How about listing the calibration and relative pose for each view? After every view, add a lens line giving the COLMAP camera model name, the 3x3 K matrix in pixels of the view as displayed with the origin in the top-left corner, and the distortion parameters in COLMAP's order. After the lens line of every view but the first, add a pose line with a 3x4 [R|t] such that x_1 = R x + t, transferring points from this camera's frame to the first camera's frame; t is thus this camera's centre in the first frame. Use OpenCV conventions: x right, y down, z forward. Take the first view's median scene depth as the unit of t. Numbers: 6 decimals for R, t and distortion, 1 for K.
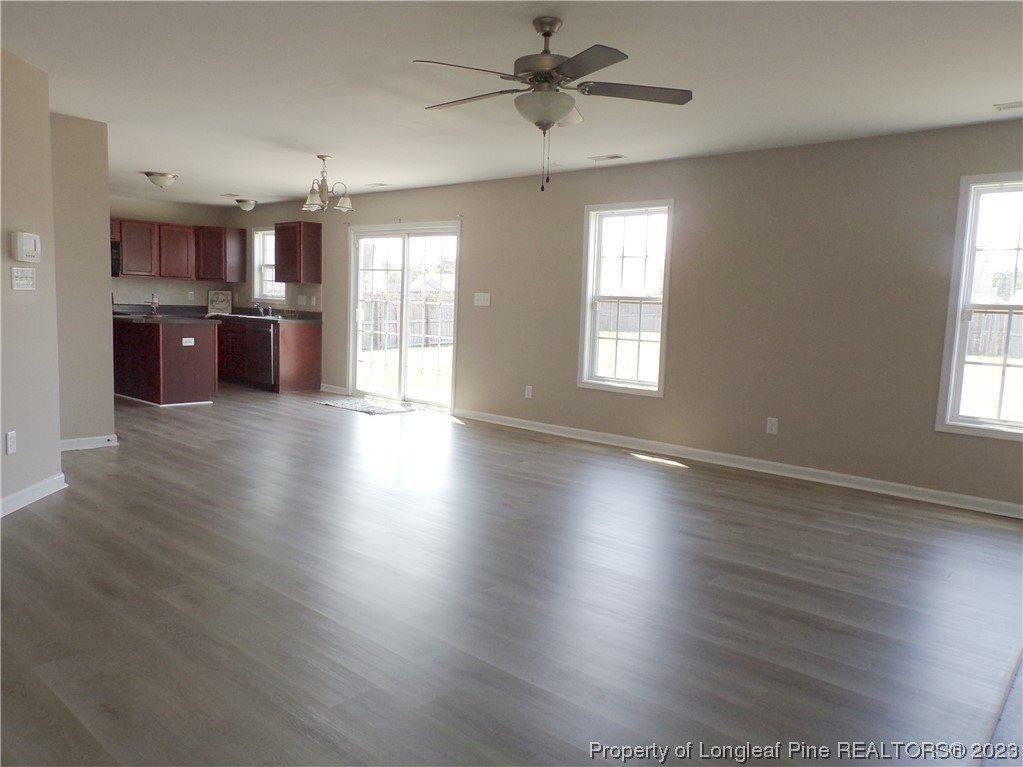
lens RADIAL K [[710.4, 0, 512.4], [0, 710.4, 378.9], [0, 0, 1]] dist [-0.011855, 0.000607]
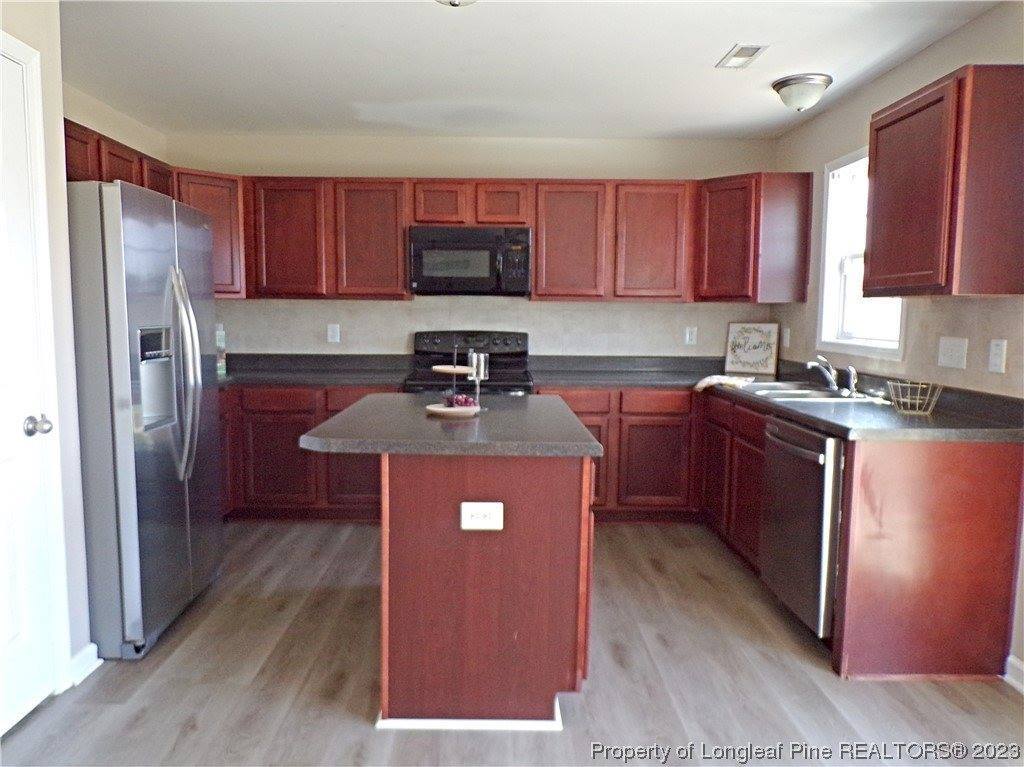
lens RADIAL K [[711.1, 0, 512.9], [0, 711.1, 378.9], [0, 0, 1]] dist [-0.011855, 0.000607]
pose [[0.649244, 0.039256, -0.759567, -0.180694], [-0.064061, 0.997941, -0.003181, -0.083198], [0.757878, 0.050724, 0.650421, 0.634235]]
